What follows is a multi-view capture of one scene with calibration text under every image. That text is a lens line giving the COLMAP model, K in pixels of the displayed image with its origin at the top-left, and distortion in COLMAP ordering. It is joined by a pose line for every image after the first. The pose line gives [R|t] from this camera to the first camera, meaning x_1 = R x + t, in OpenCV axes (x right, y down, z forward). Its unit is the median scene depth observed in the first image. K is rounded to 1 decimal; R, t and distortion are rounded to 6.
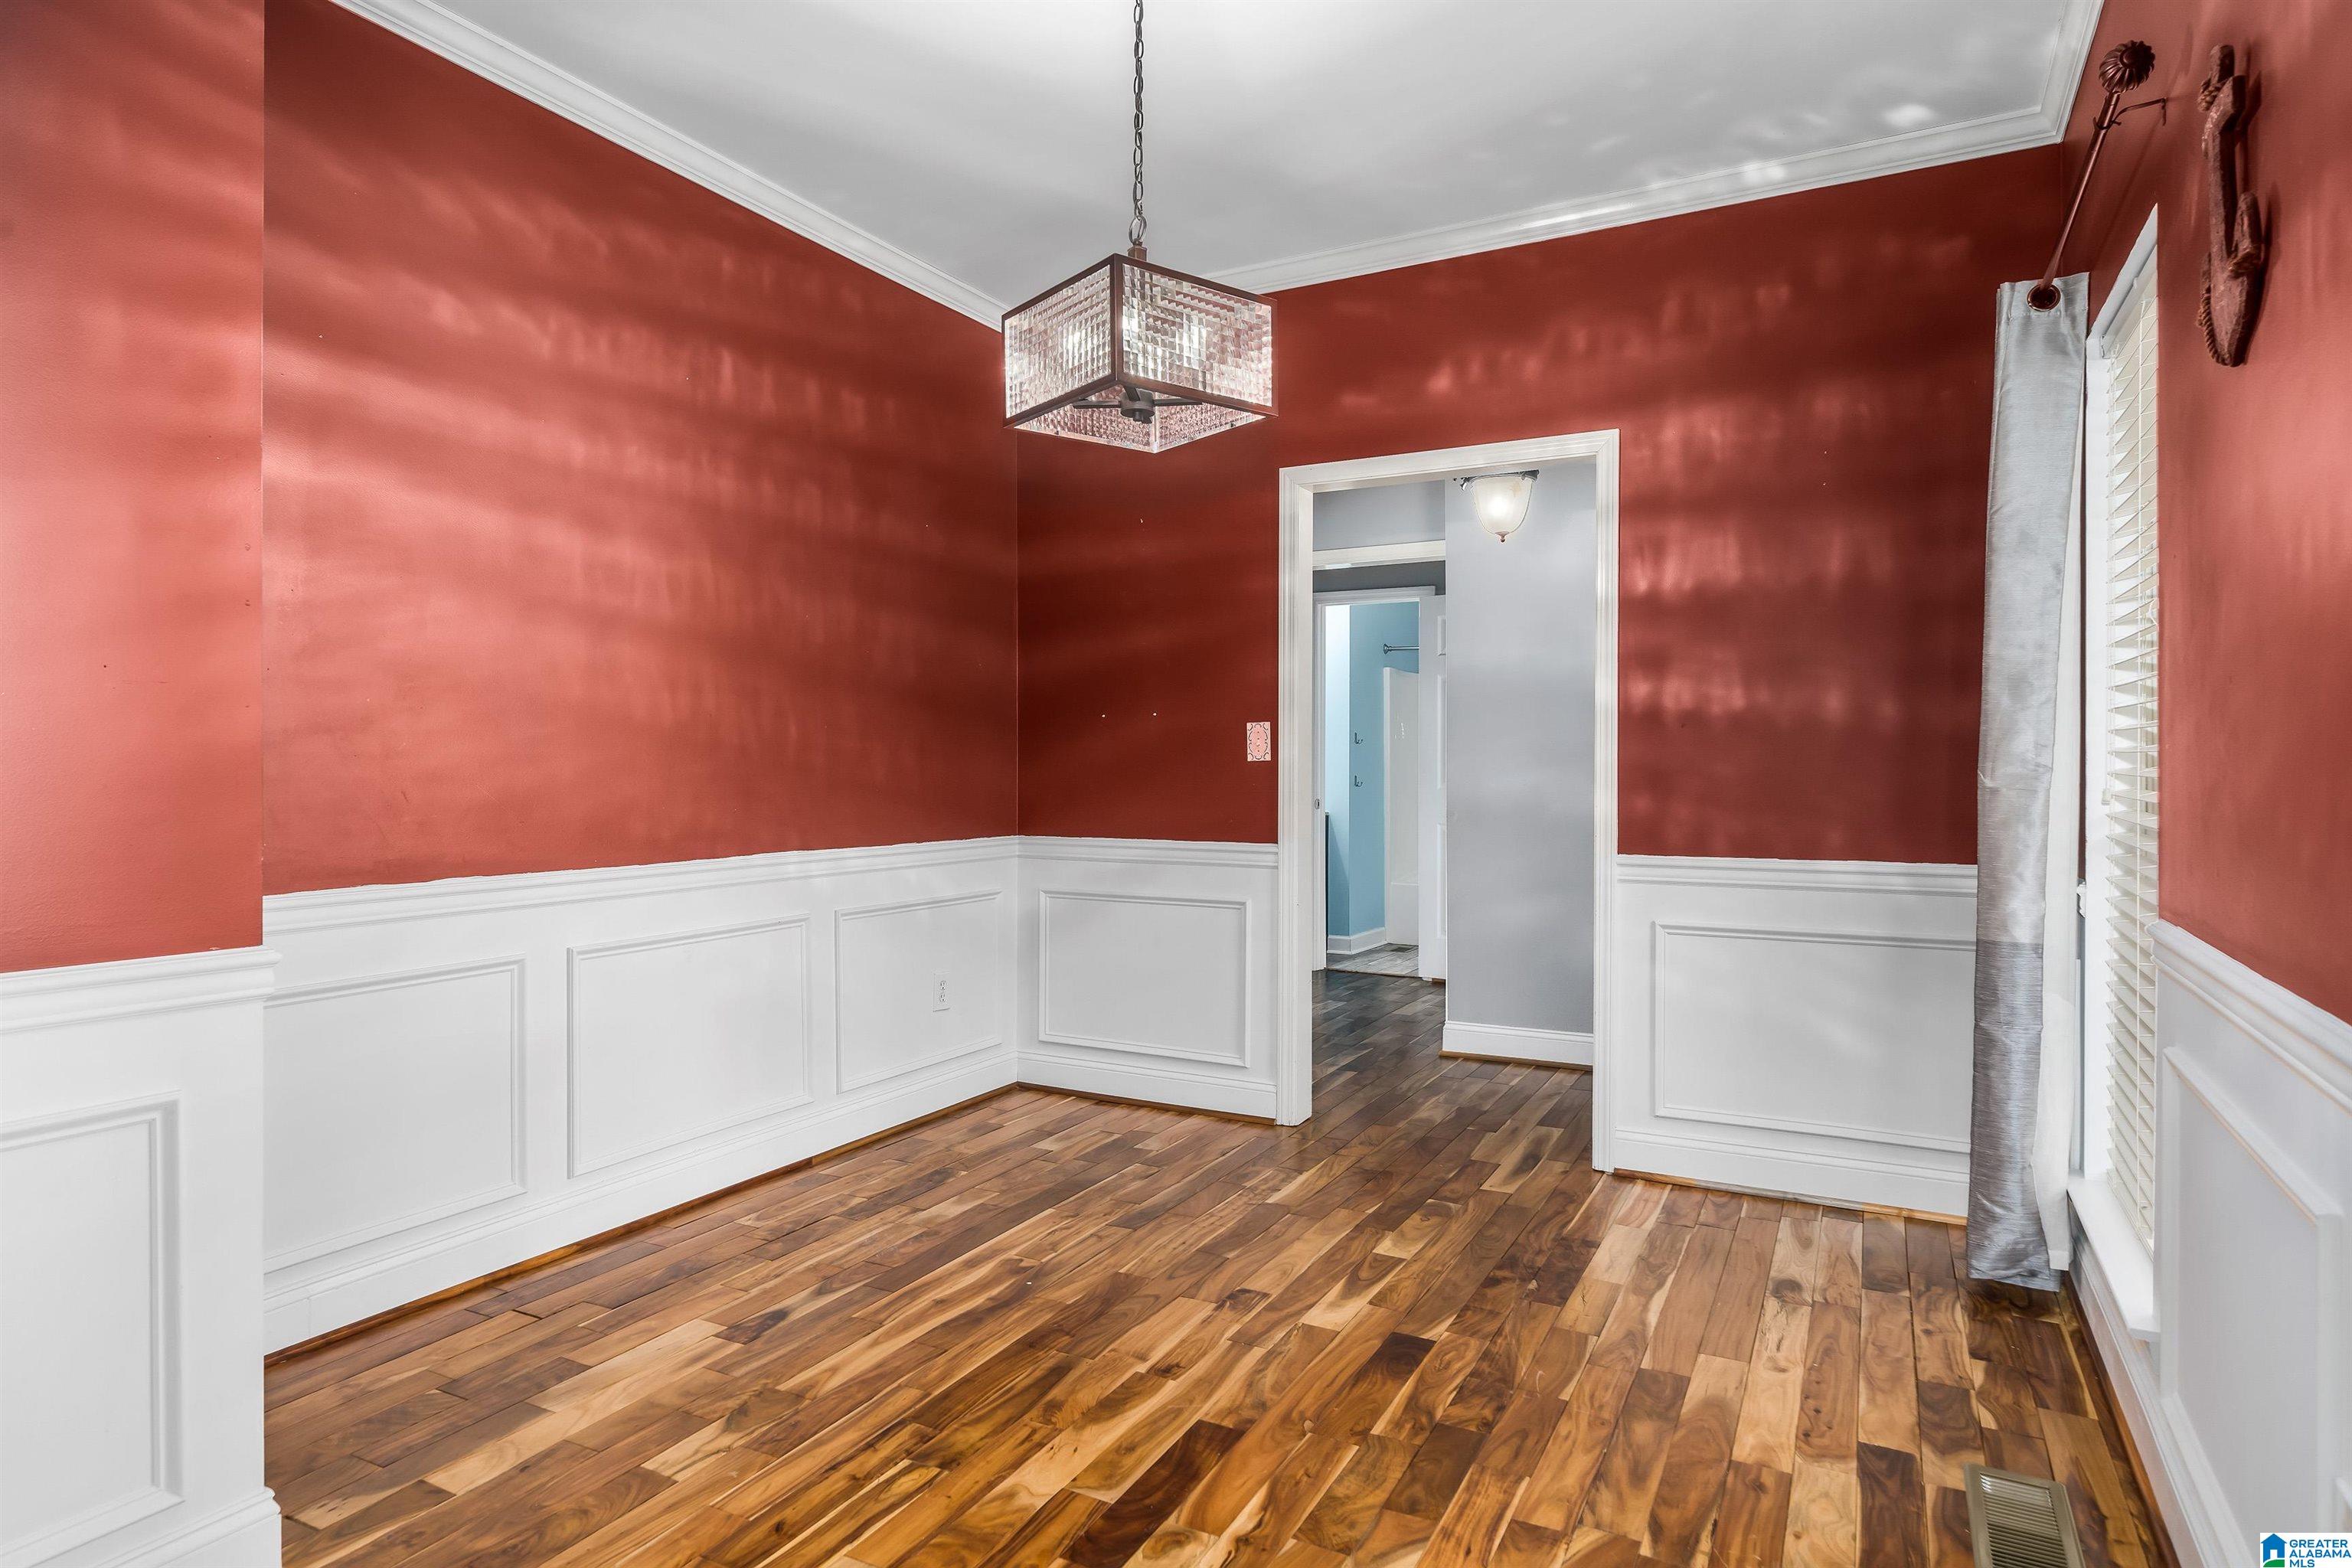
lens RADIAL K [[1289.9, 0, 1176.0], [0, 1289.9, 784.0], [0, 0, 1]] dist [-0.000710, -0.000334]
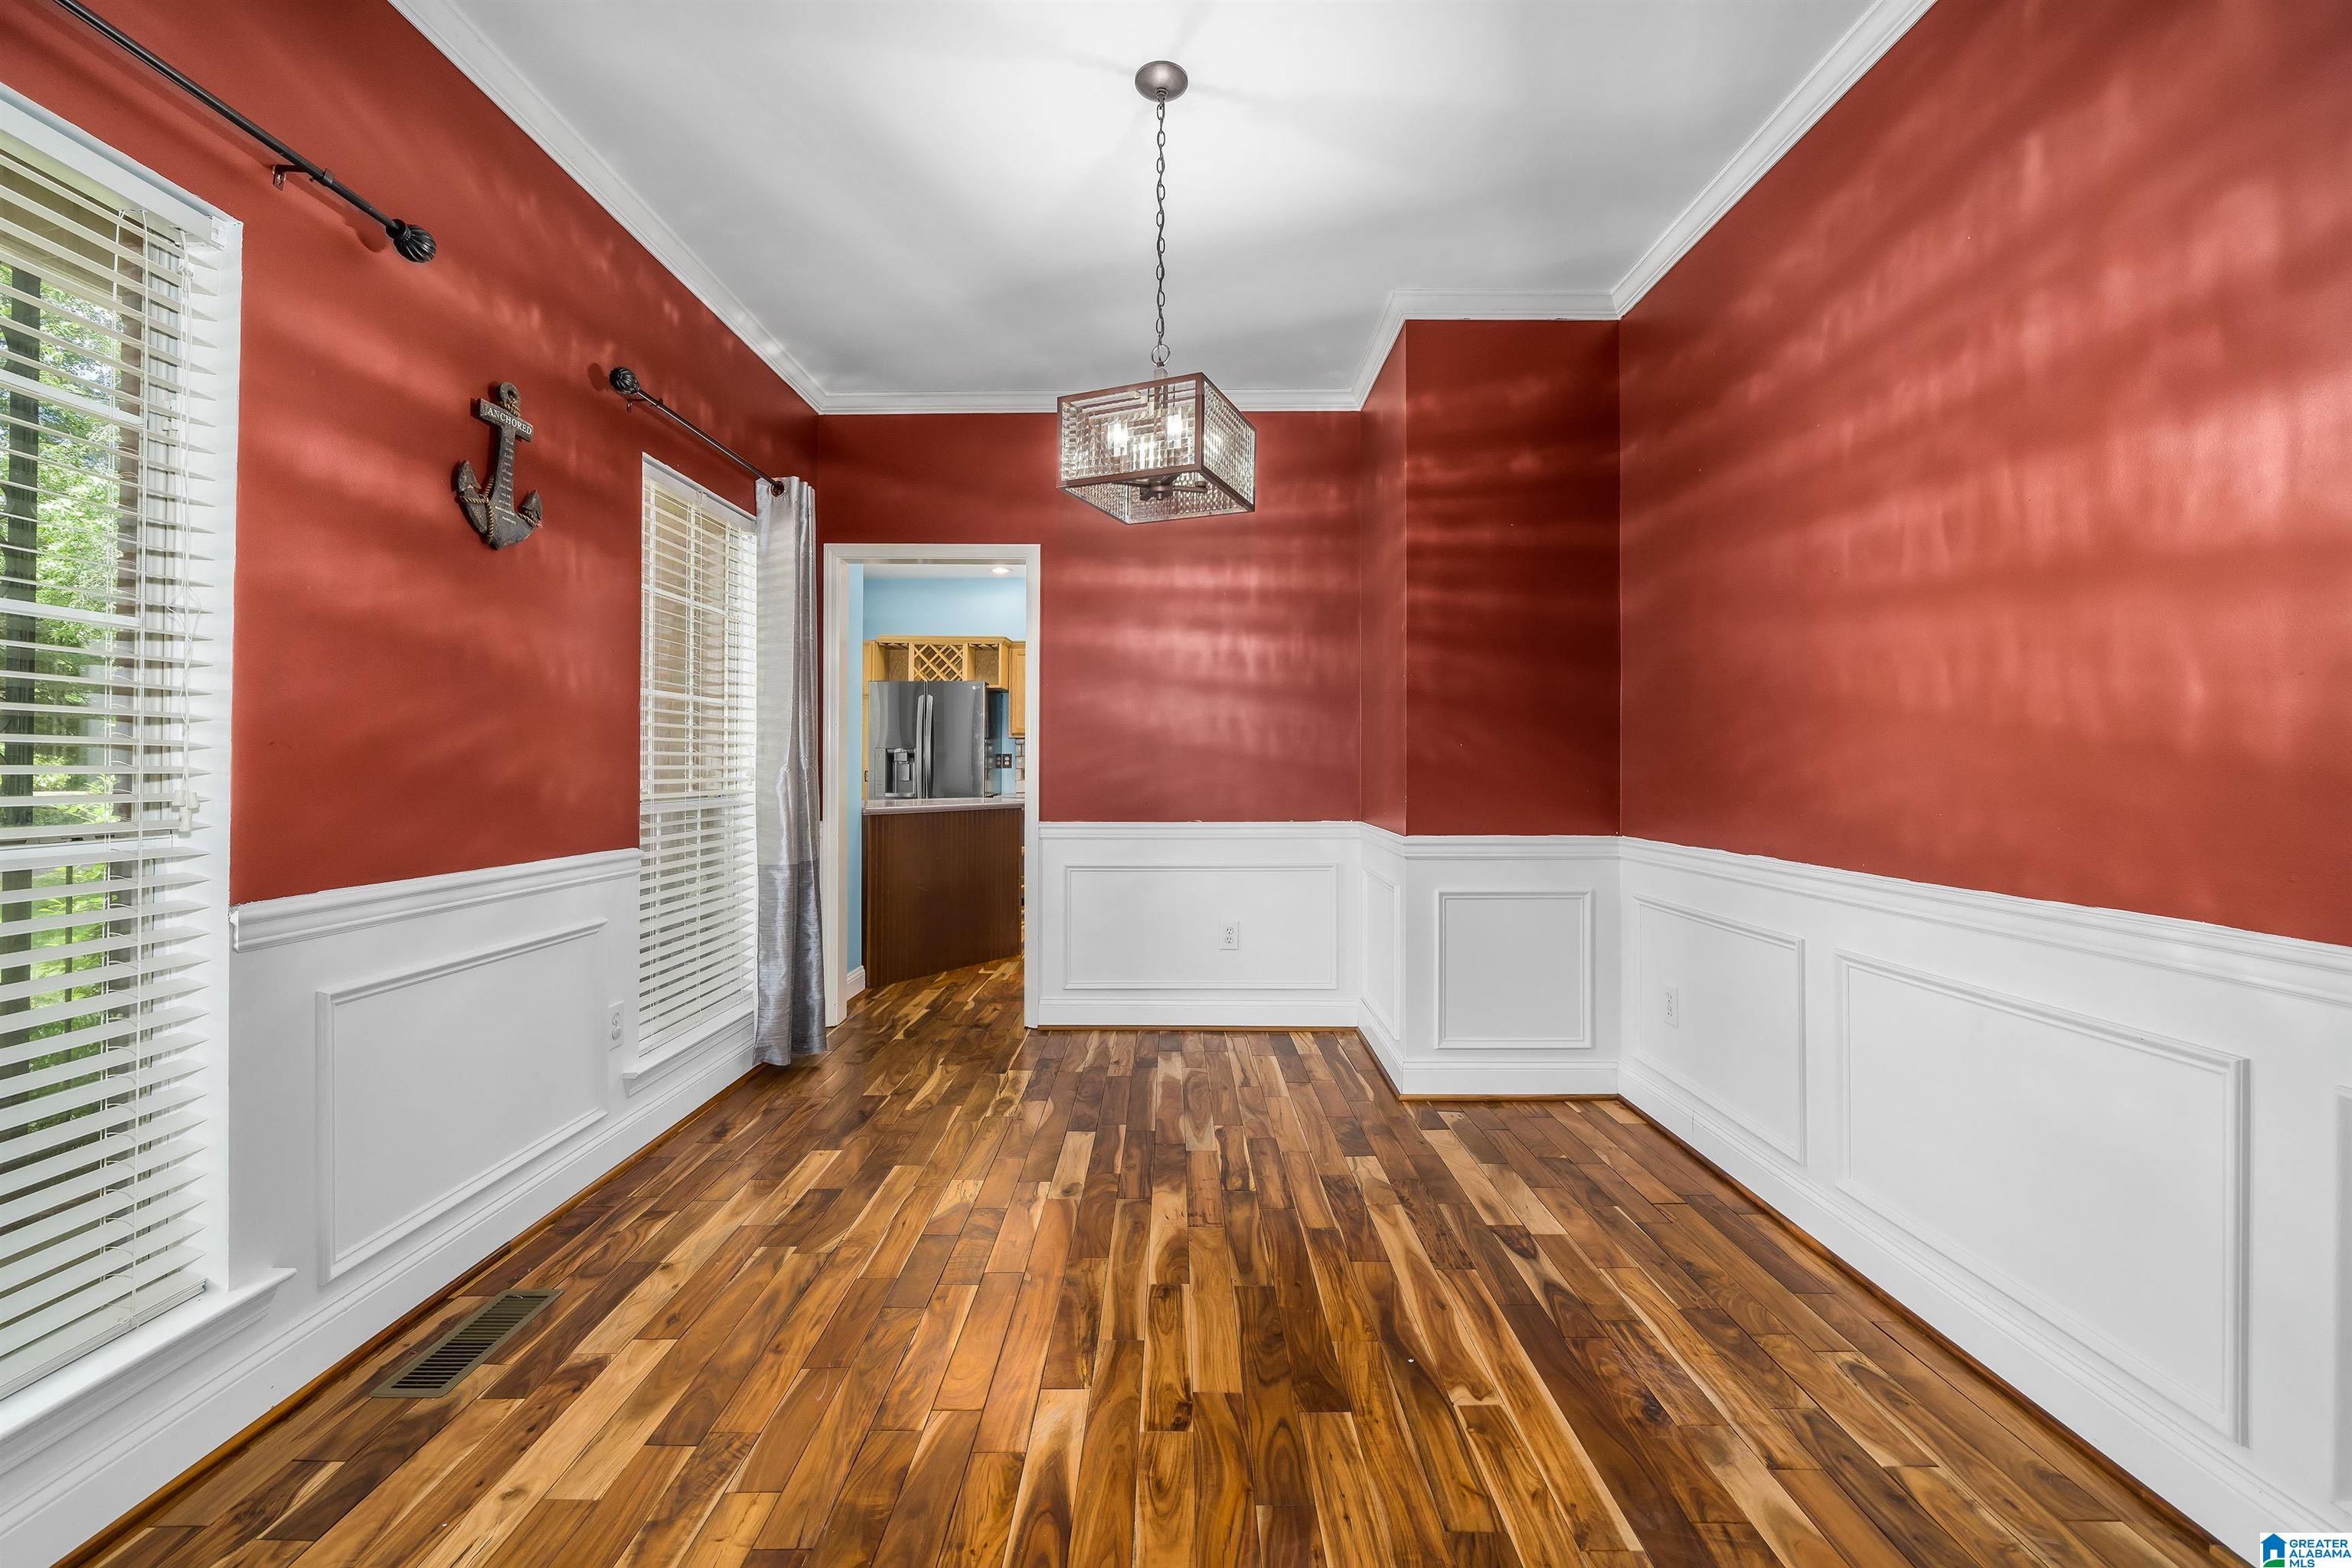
lens RADIAL K [[901.9, 0, 1167.9], [0, 901.9, 756.1], [0, 0, 1]] dist [0.000424, 0.000043]
pose [[-0.882906, -0.002242, -0.469544, 0.351361], [-0.003893, 0.999989, 0.002545, -0.021975], [0.469533, 0.004075, -0.882905, 1.622589]]
